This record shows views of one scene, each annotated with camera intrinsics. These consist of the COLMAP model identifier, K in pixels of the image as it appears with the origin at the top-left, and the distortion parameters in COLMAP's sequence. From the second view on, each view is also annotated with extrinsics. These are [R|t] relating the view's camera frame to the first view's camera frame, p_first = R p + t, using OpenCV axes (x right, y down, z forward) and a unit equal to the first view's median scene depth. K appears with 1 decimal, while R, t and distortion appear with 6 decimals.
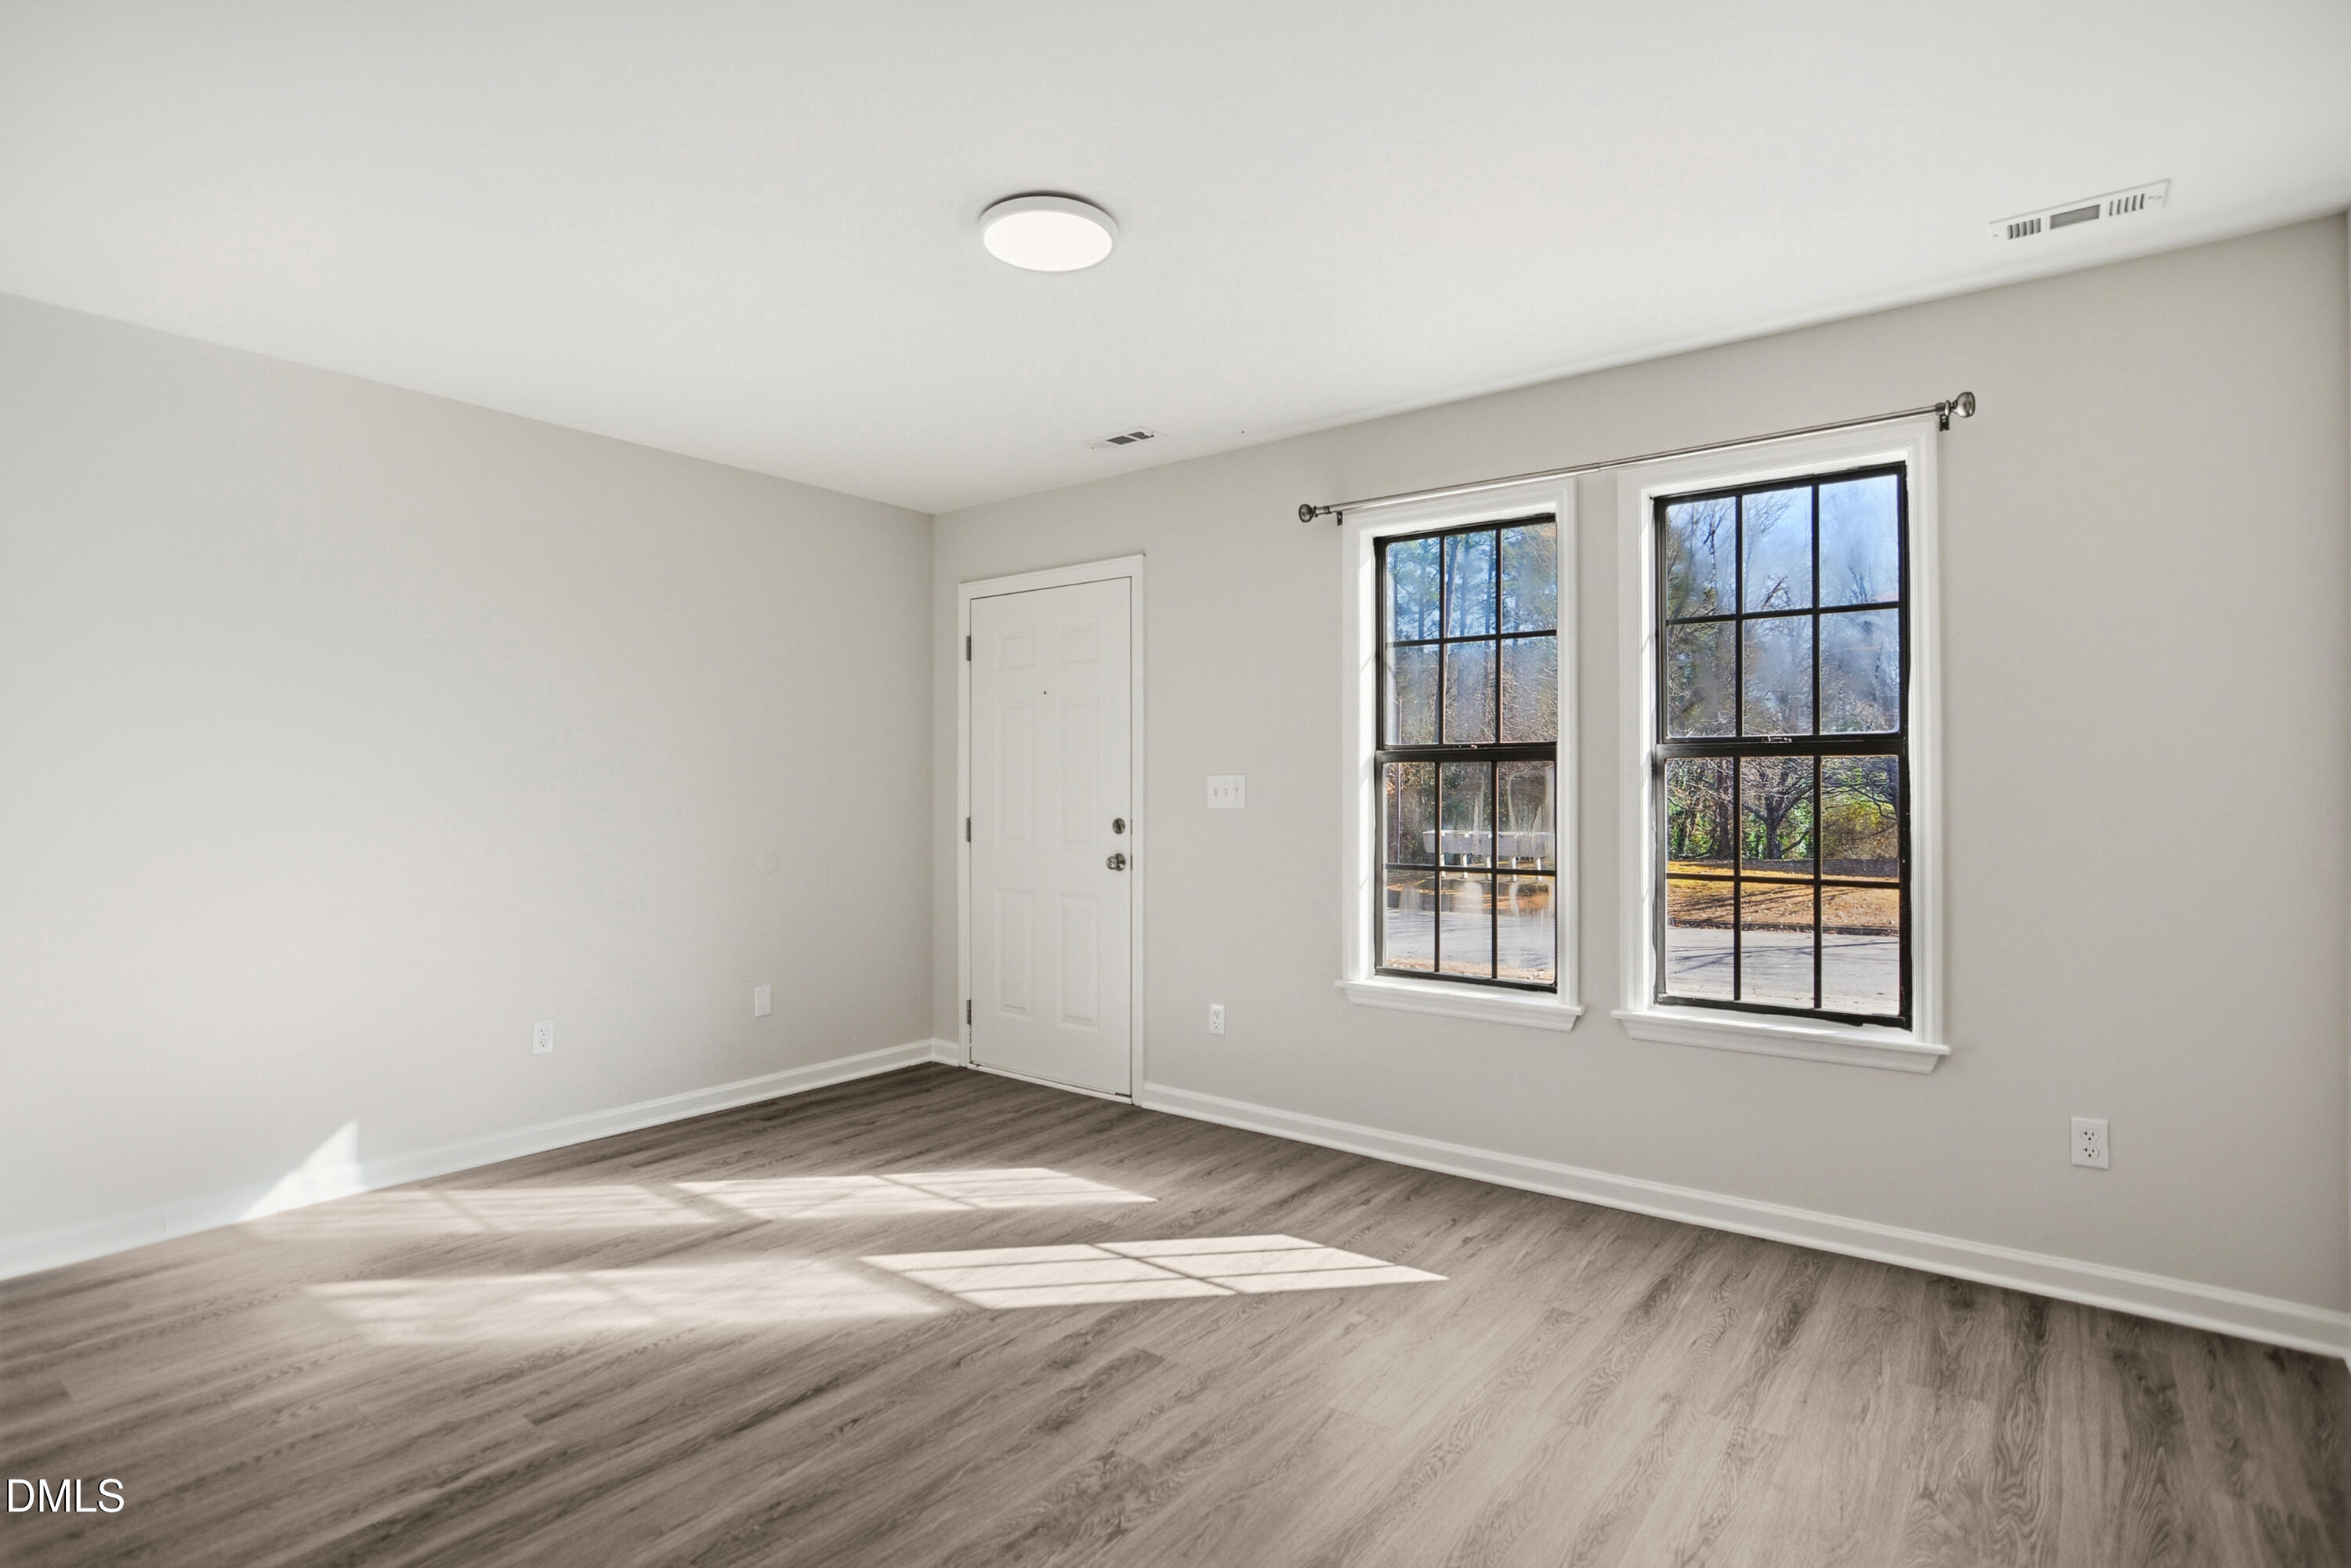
lens RADIAL K [[1153.1, 0, 1169.6], [0, 1153.1, 775.4], [0, 0, 1]] dist [-0.038888, 0.013219]
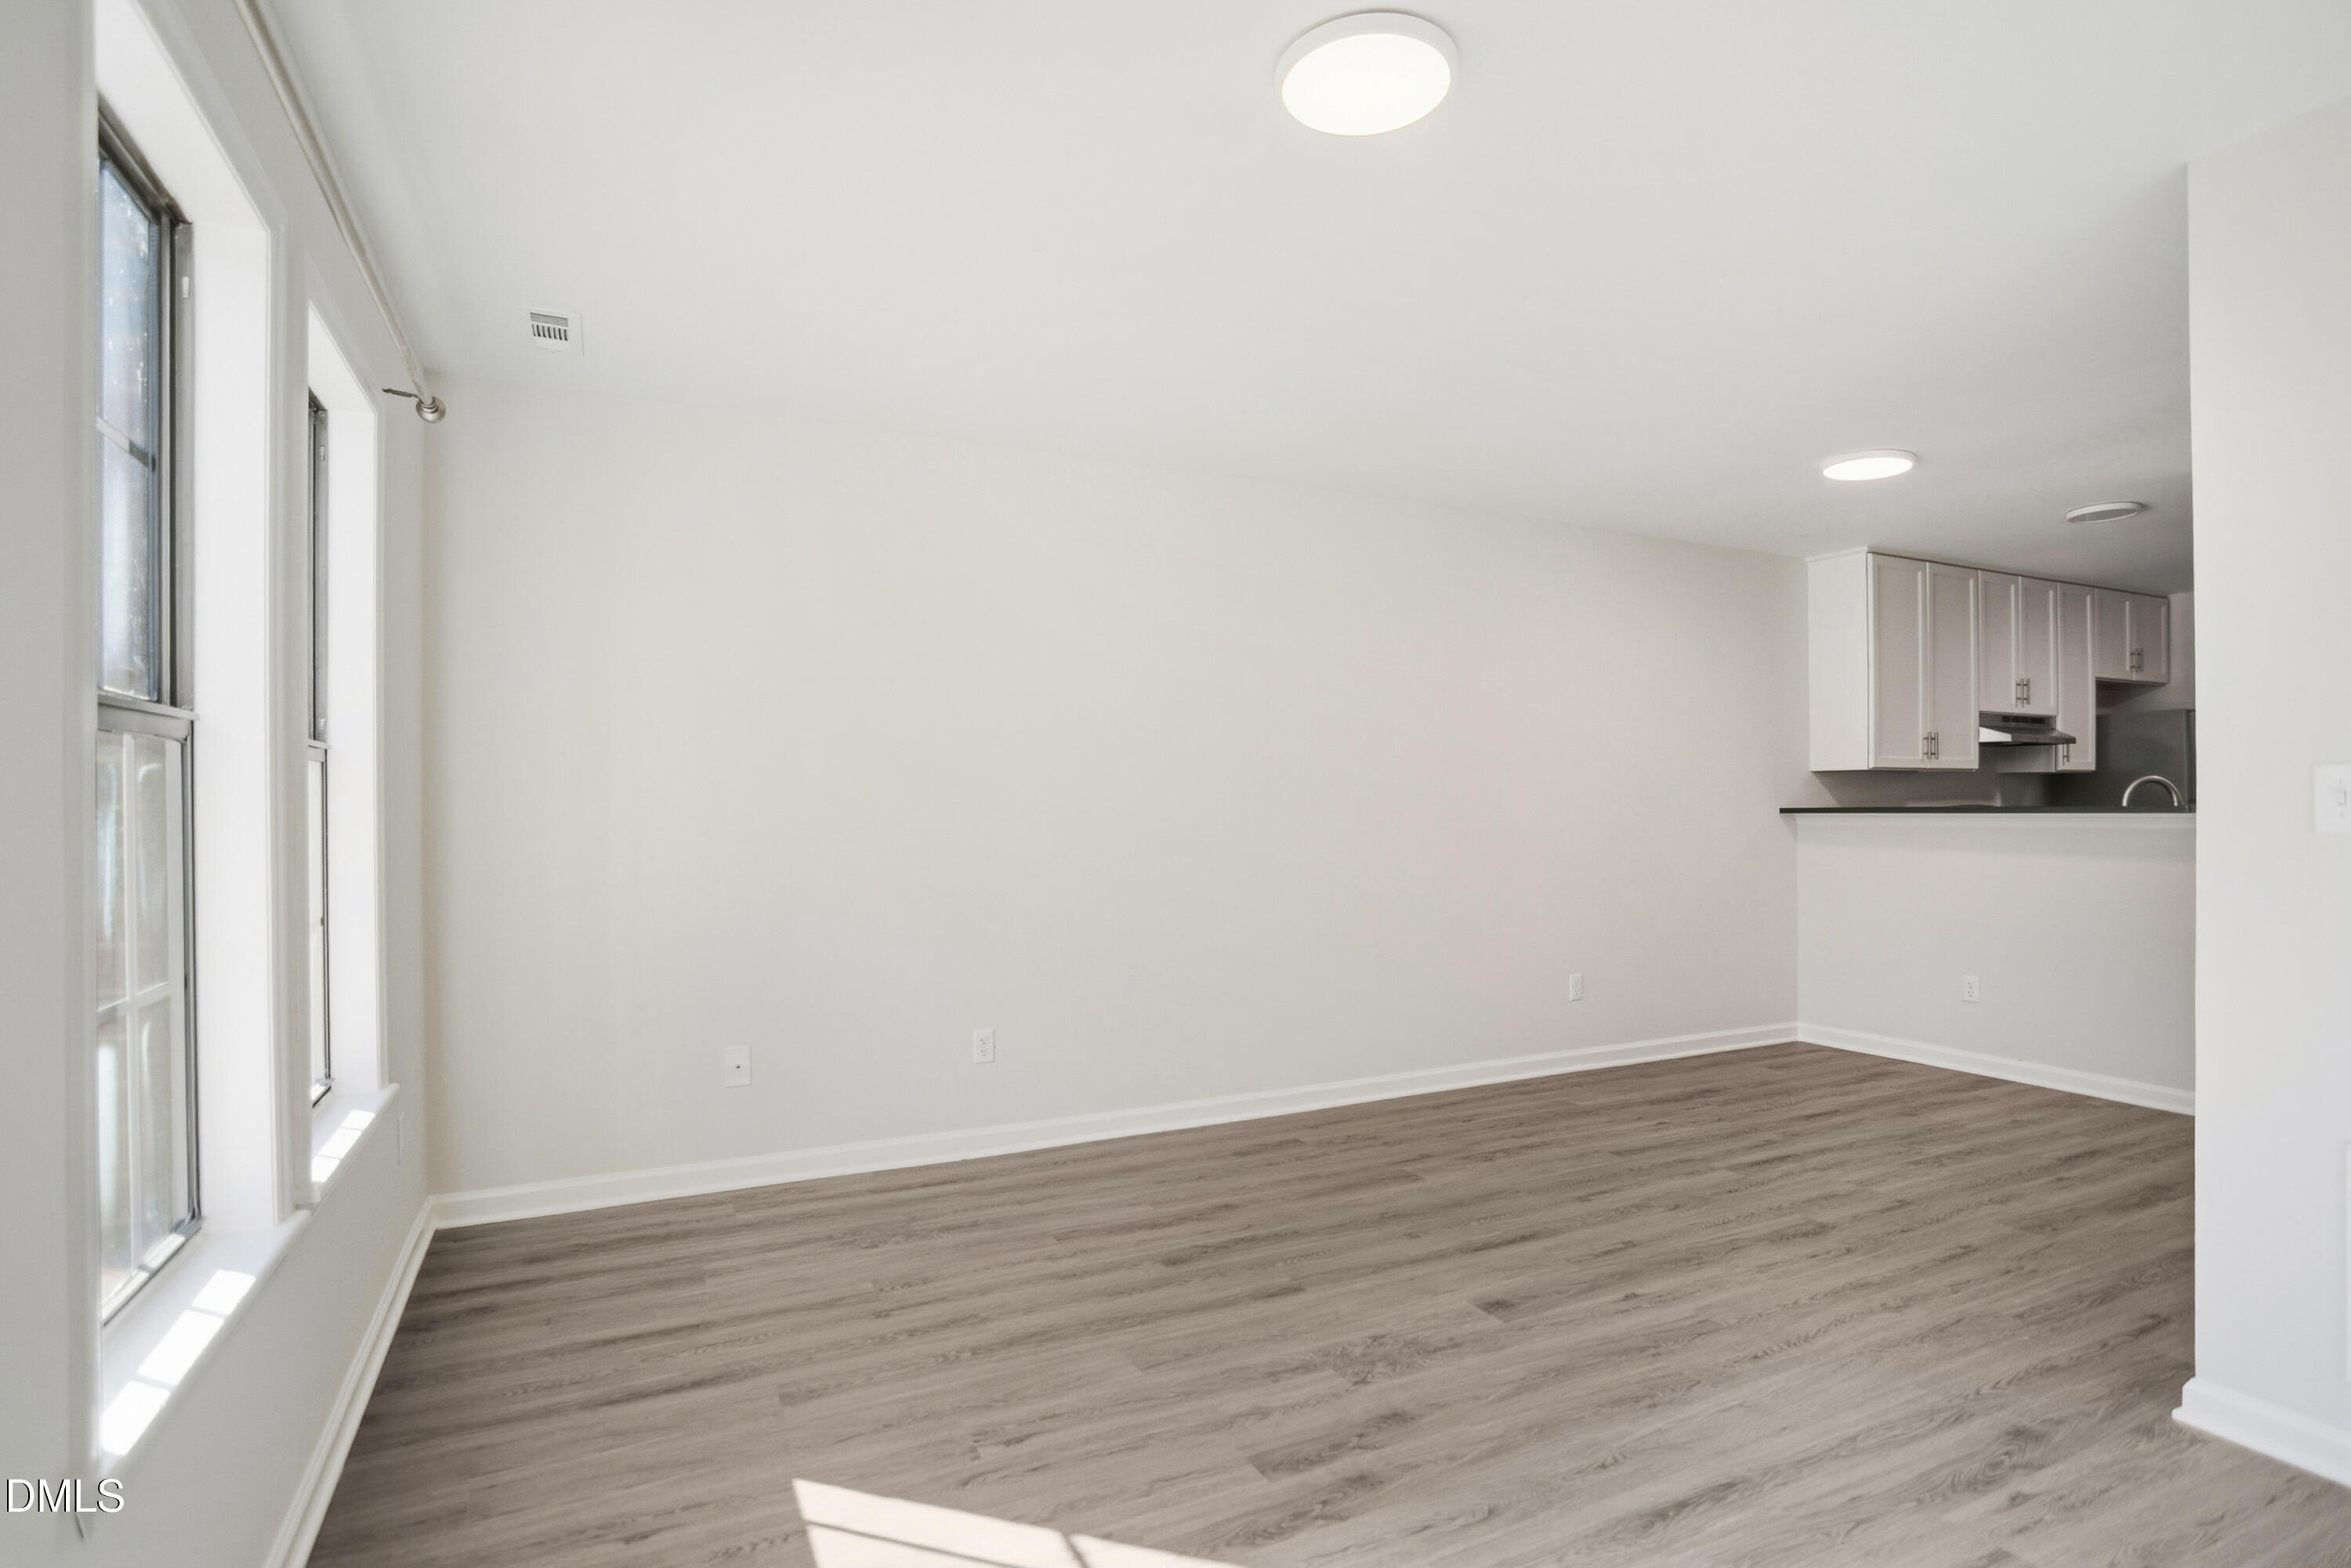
lens RADIAL K [[1153.1, 0, 1169.6], [0, 1153.1, 775.4], [0, 0, 1]] dist [-0.038888, 0.013219]
pose [[-0.895224, 0.015407, 0.445350, -0.306436], [-0.001422, 0.999298, -0.037430, 0.024156], [-0.445614, -0.034141, -0.894574, 1.622022]]
